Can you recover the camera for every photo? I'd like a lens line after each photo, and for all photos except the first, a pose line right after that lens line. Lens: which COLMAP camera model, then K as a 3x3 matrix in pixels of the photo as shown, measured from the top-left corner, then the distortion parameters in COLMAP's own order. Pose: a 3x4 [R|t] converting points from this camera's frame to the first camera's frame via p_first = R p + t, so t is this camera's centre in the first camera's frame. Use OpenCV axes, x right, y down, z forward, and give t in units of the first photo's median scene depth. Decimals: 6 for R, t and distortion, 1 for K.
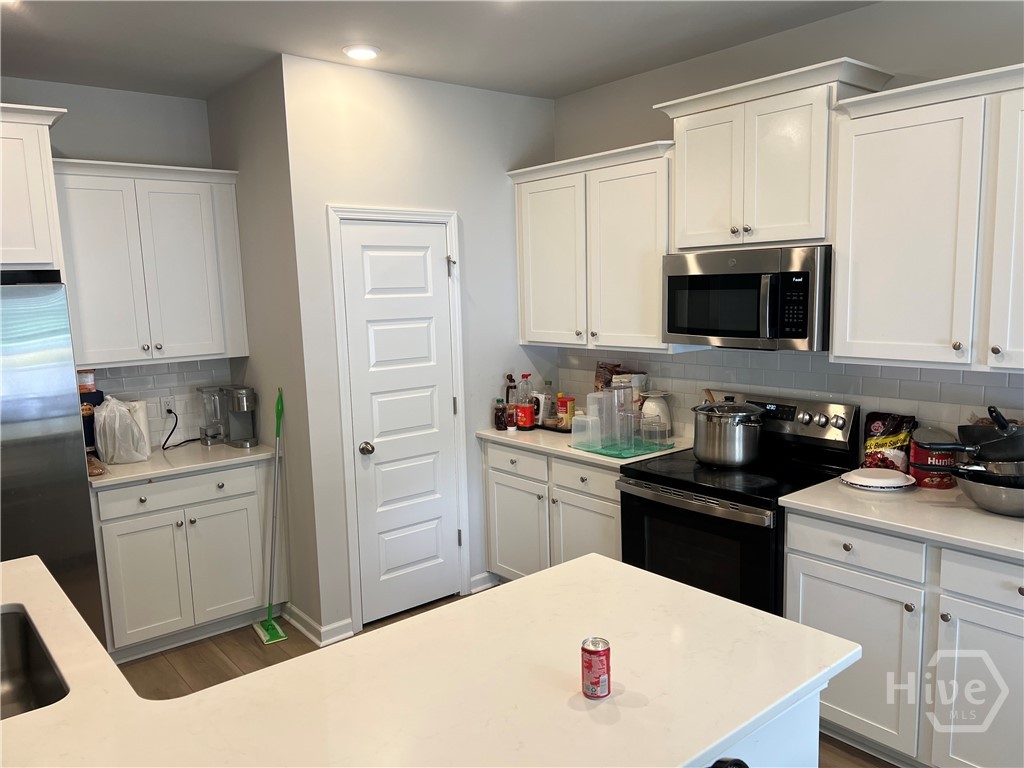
lens RADIAL K [[763.6, 0, 512.6], [0, 763.6, 389.8], [0, 0, 1]] dist [0.050093, -0.053758]
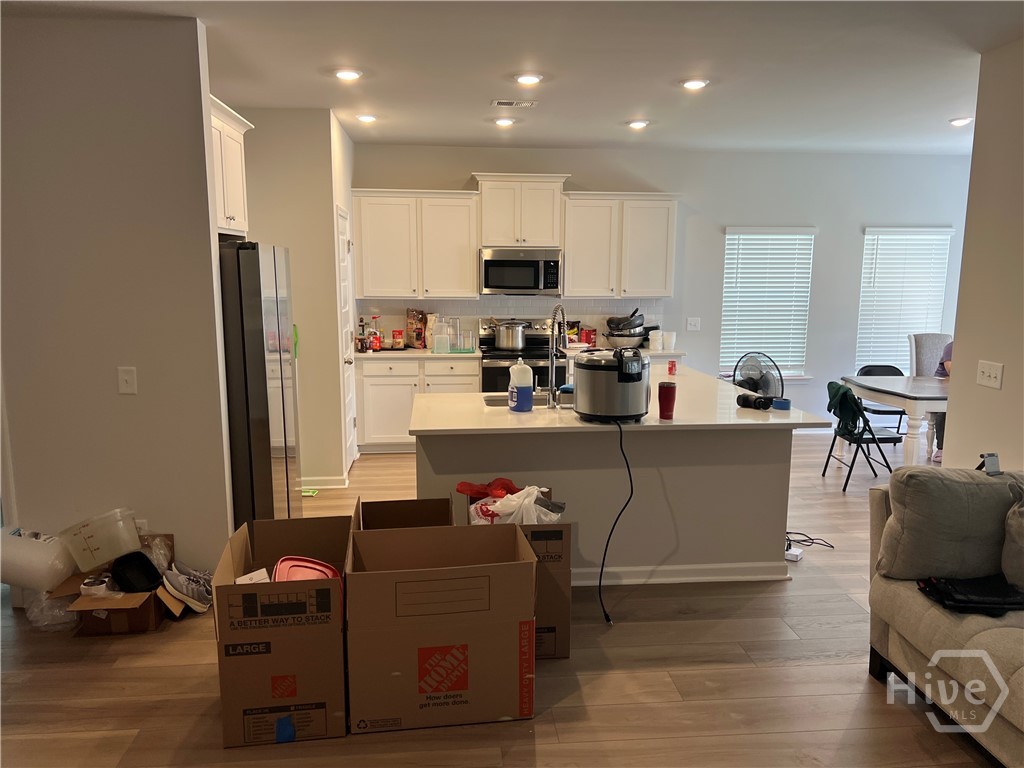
lens RADIAL K [[783.5, 0, 509.7], [0, 783.5, 394.3], [0, 0, 1]] dist [0.059699, -0.000557]
pose [[0.550967, -0.093878, 0.829230, -1.505484], [0.093405, 0.994346, 0.050510, 0.105524], [-0.829283, 0.049624, 0.556621, -0.183753]]
